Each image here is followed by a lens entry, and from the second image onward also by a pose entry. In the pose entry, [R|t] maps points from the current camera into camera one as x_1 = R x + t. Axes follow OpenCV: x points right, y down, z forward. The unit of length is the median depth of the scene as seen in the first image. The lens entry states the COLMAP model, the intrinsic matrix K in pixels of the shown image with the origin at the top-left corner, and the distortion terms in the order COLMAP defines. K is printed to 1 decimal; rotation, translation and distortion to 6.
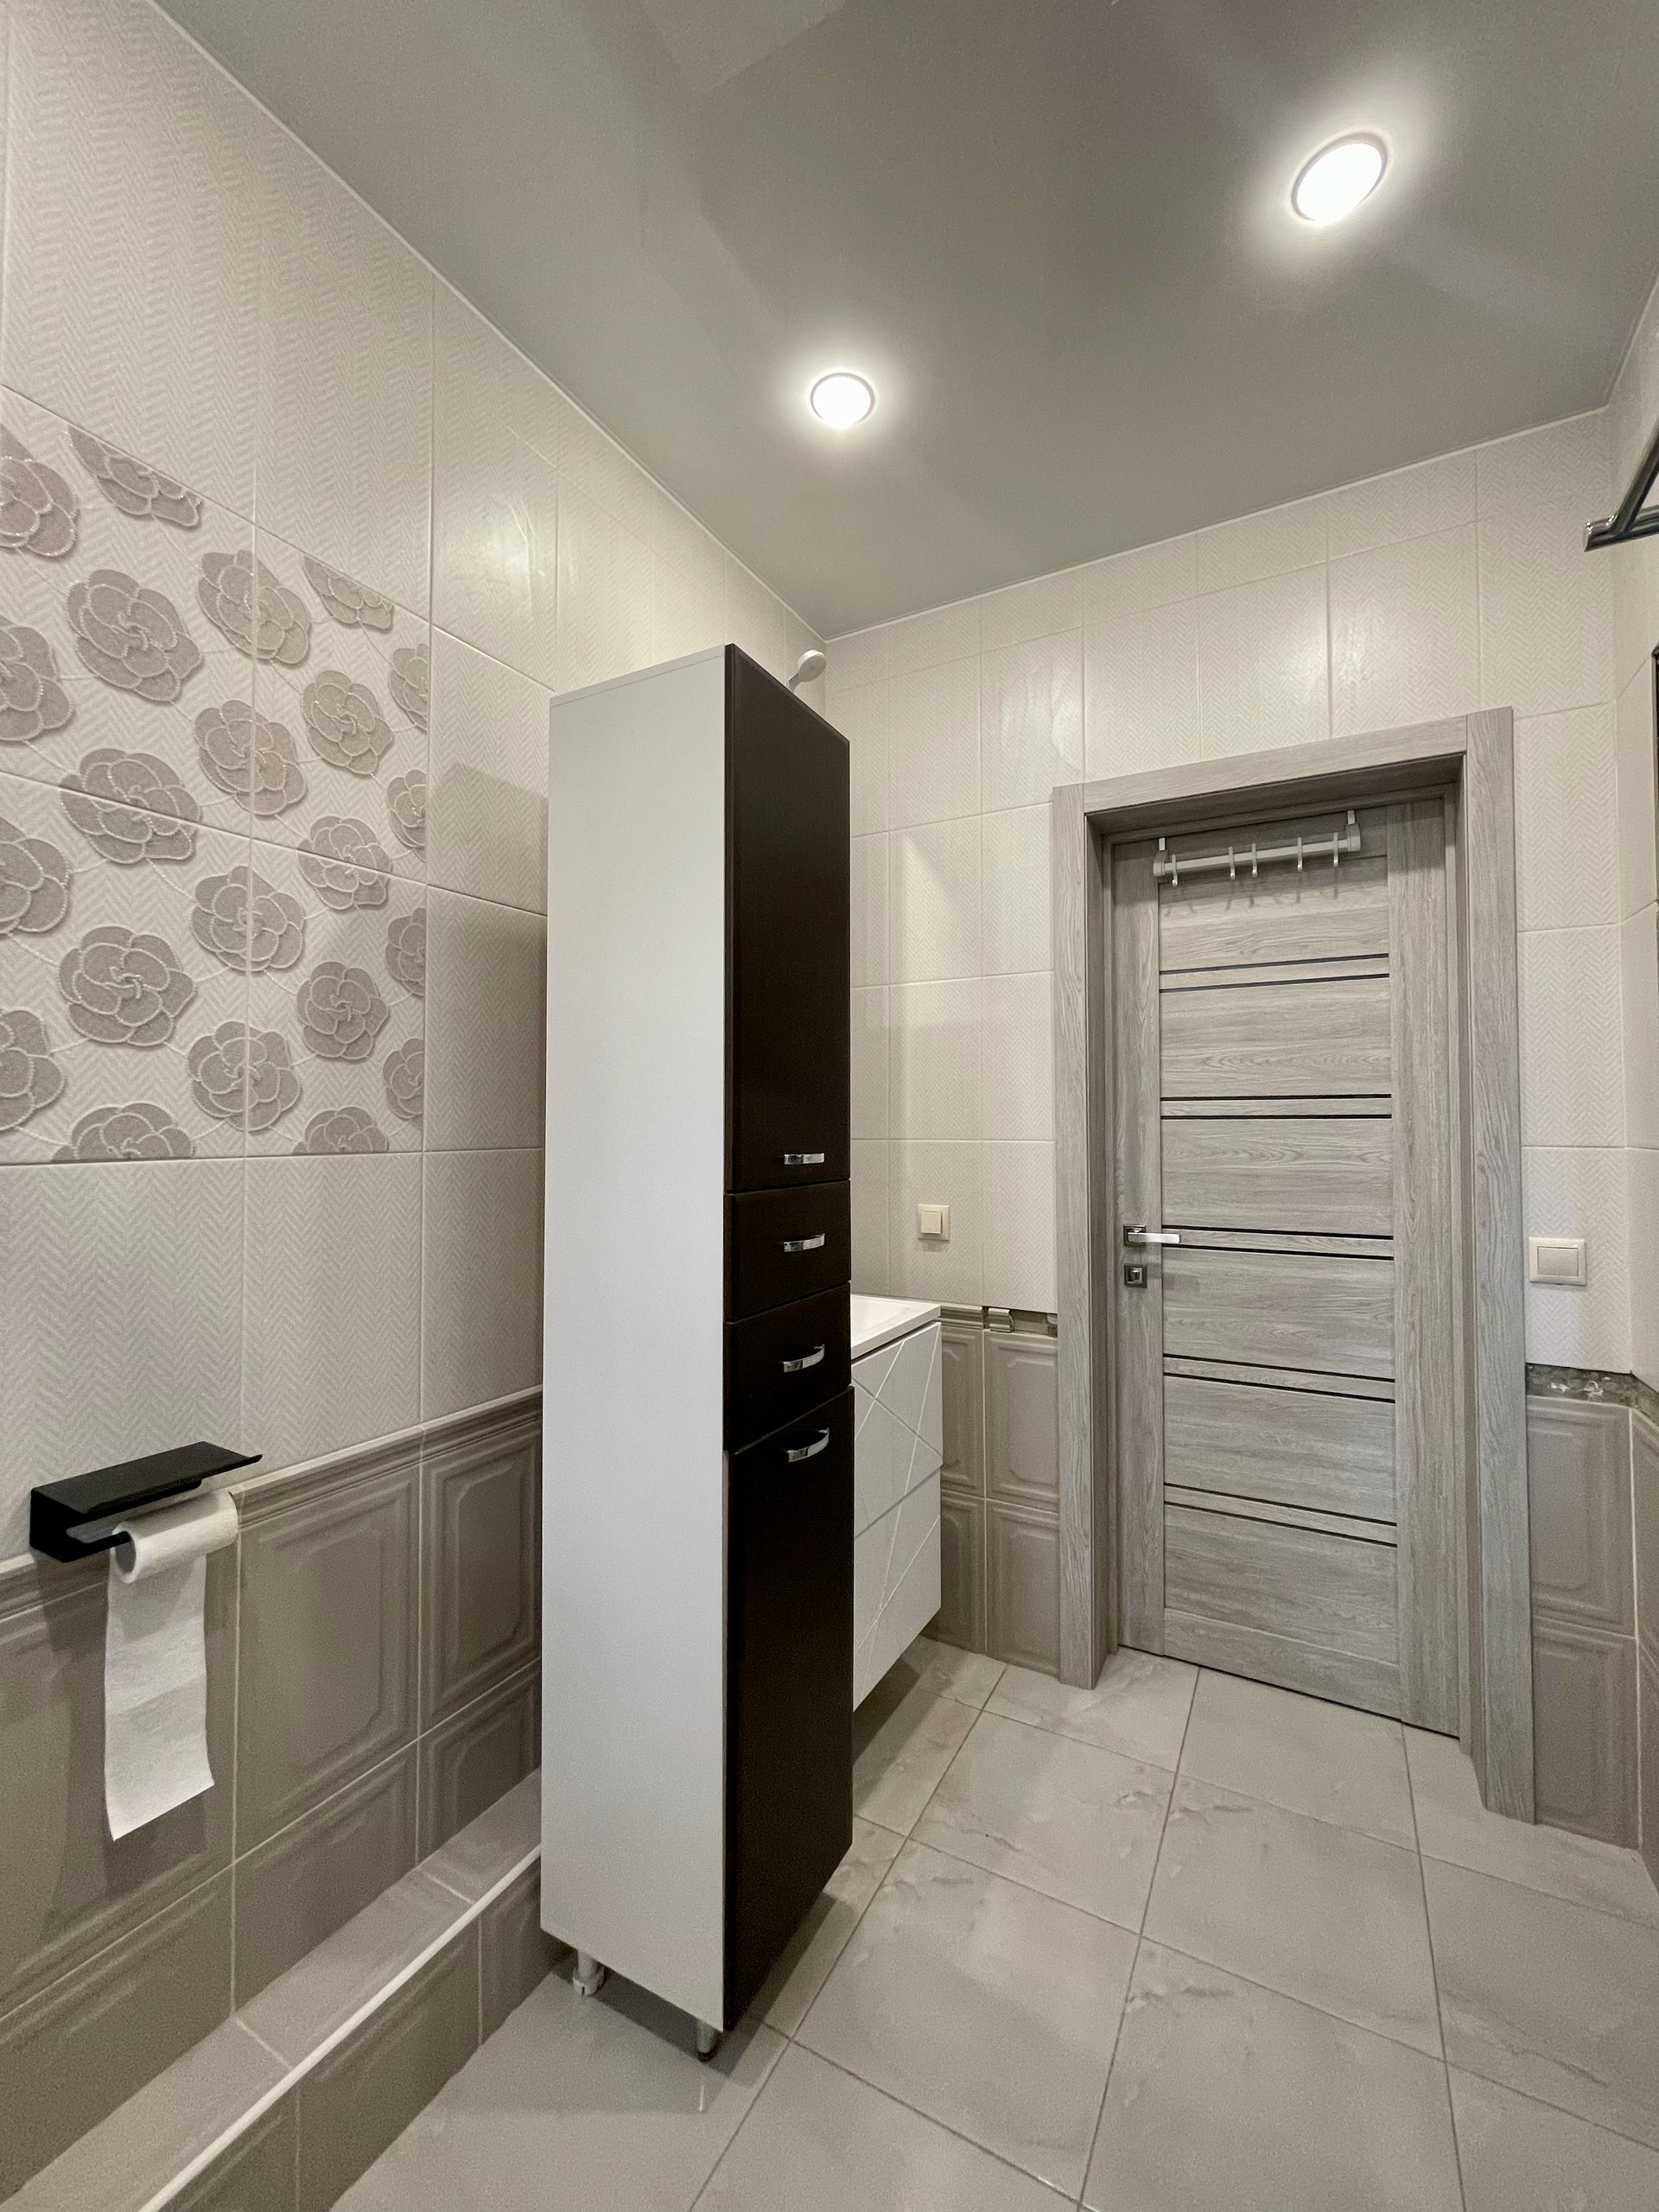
lens RADIAL K [[897.4, 0, 833.9], [0, 897.4, 1095.5], [0, 0, 1]] dist [-0.000723, 0.000677]
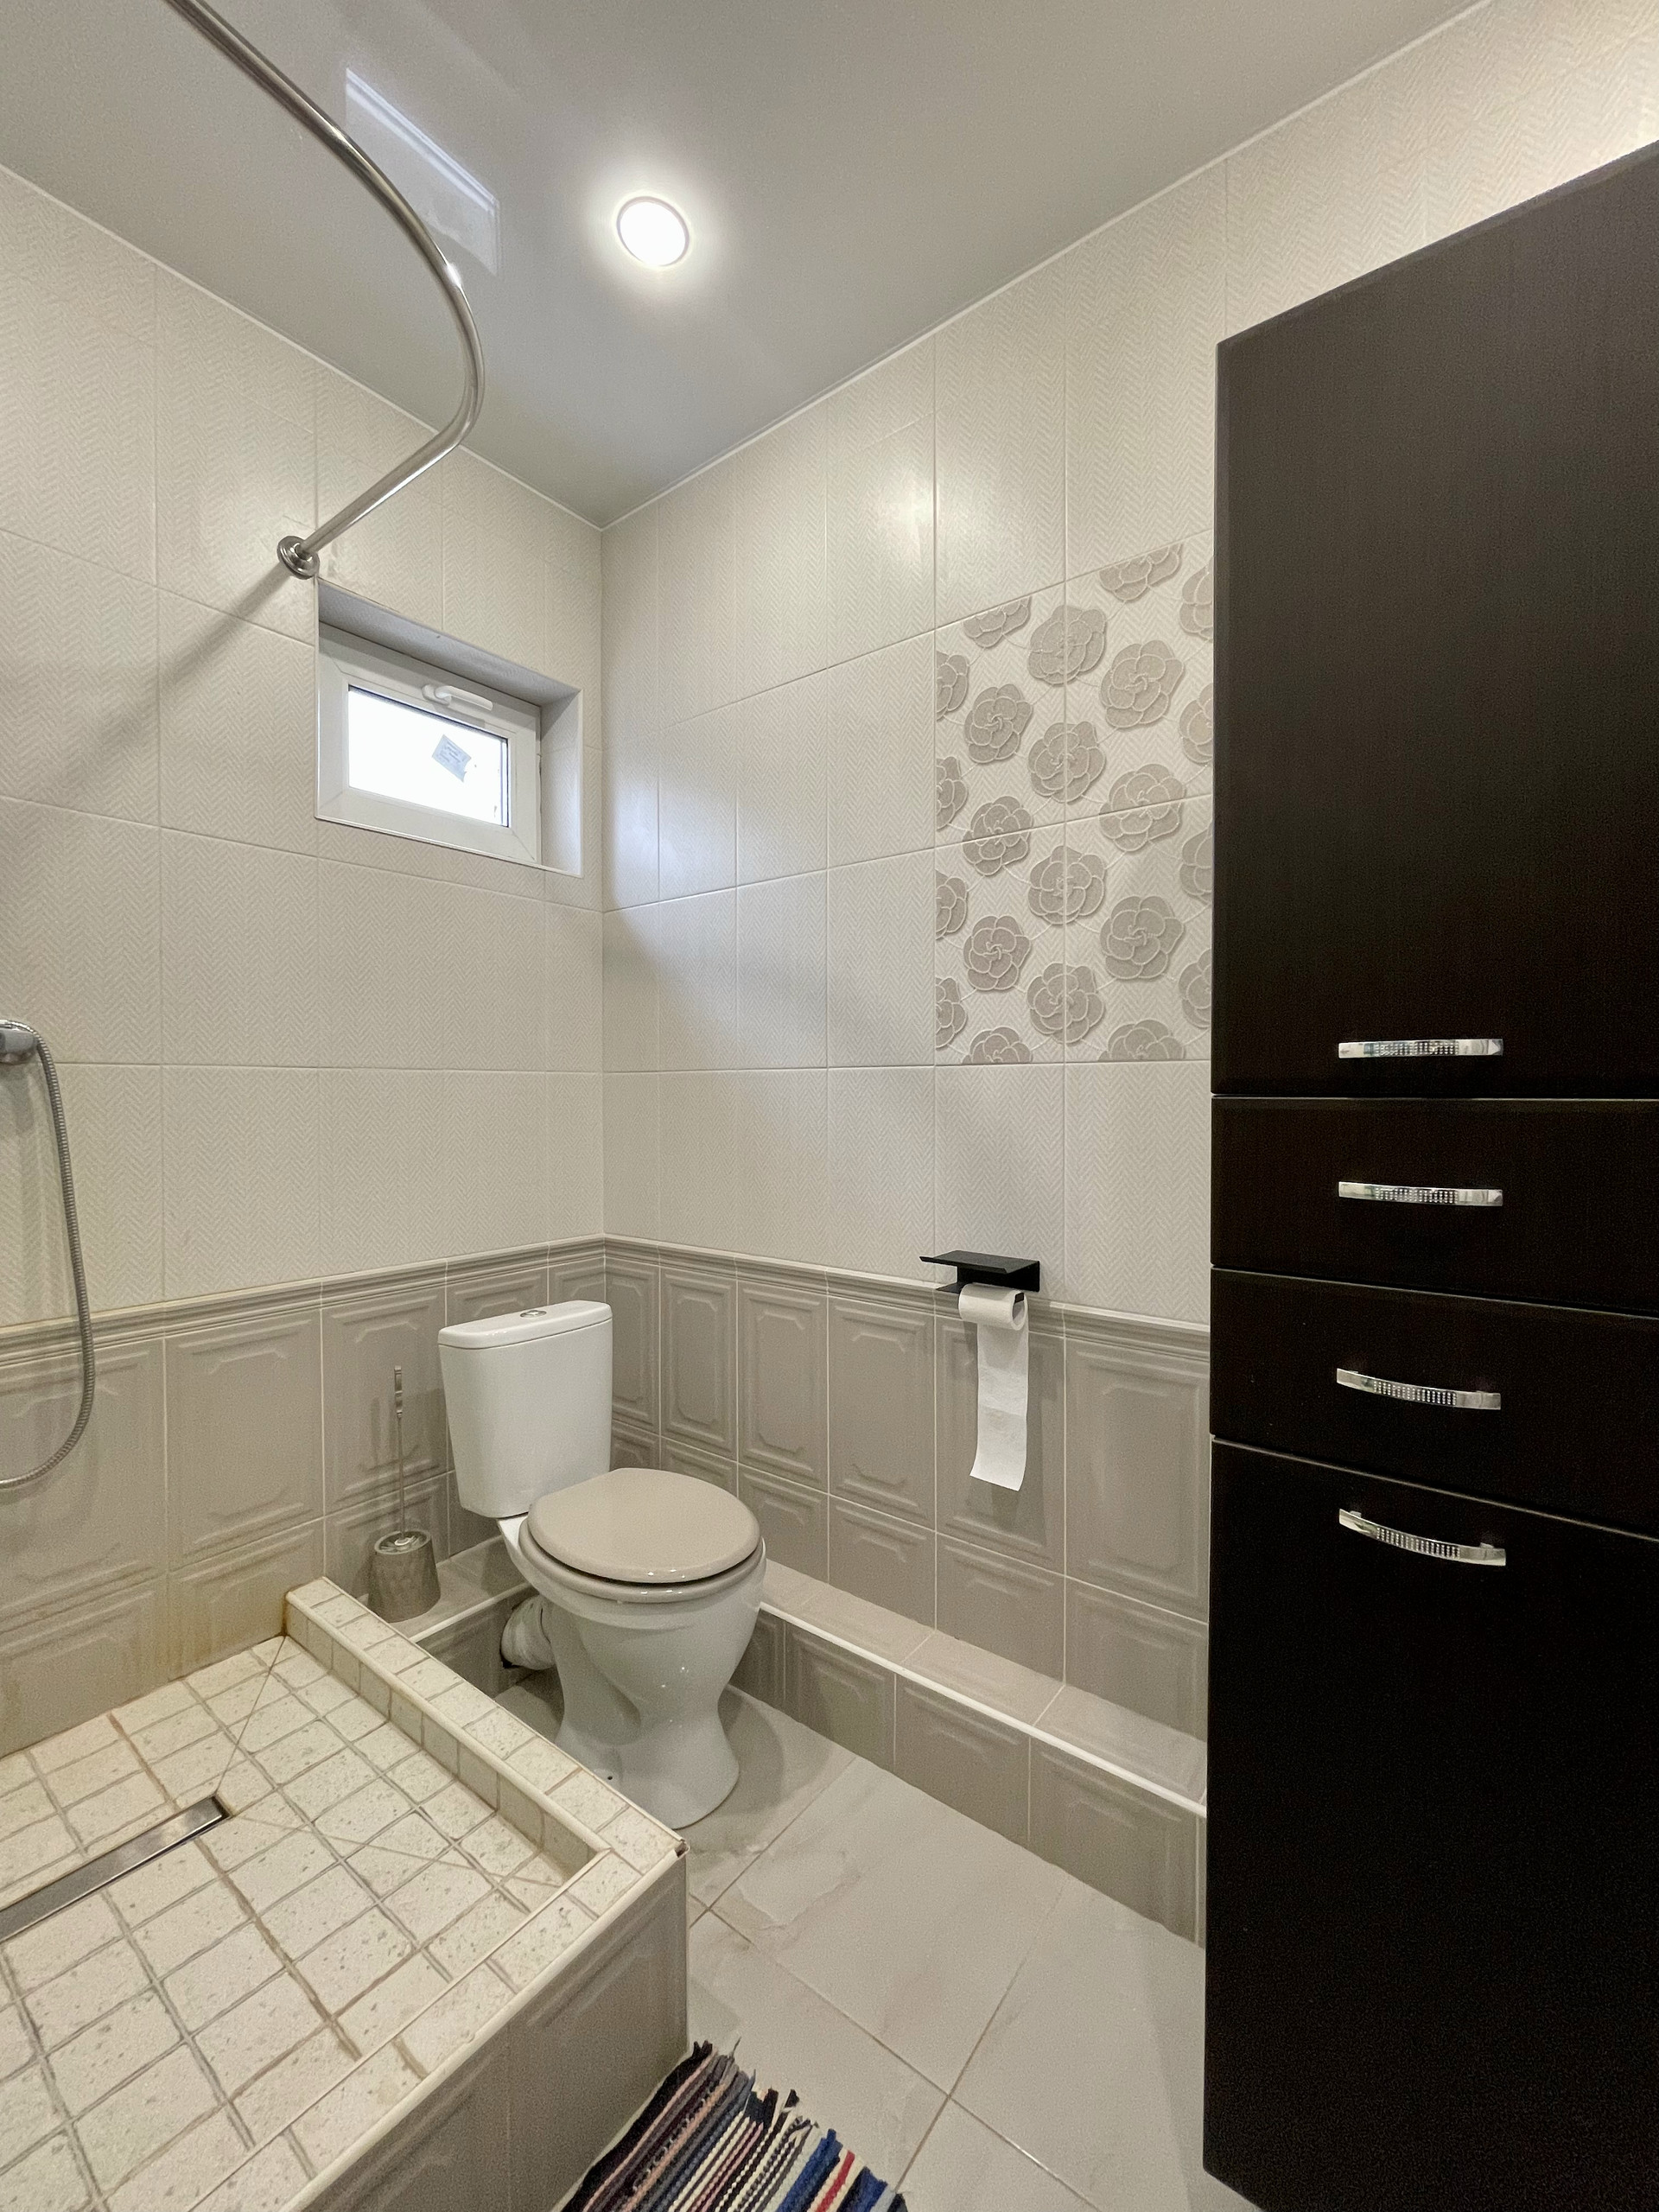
lens RADIAL K [[897.4, 0, 833.9], [0, 897.4, 1095.5], [0, 0, 1]] dist [-0.000723, 0.000677]
pose [[-0.149414, 0.004389, -0.988765, 0.719104], [0.032898, 0.999459, -0.000534, 0.106662], [0.988227, -0.032608, -0.149477, 0.857888]]
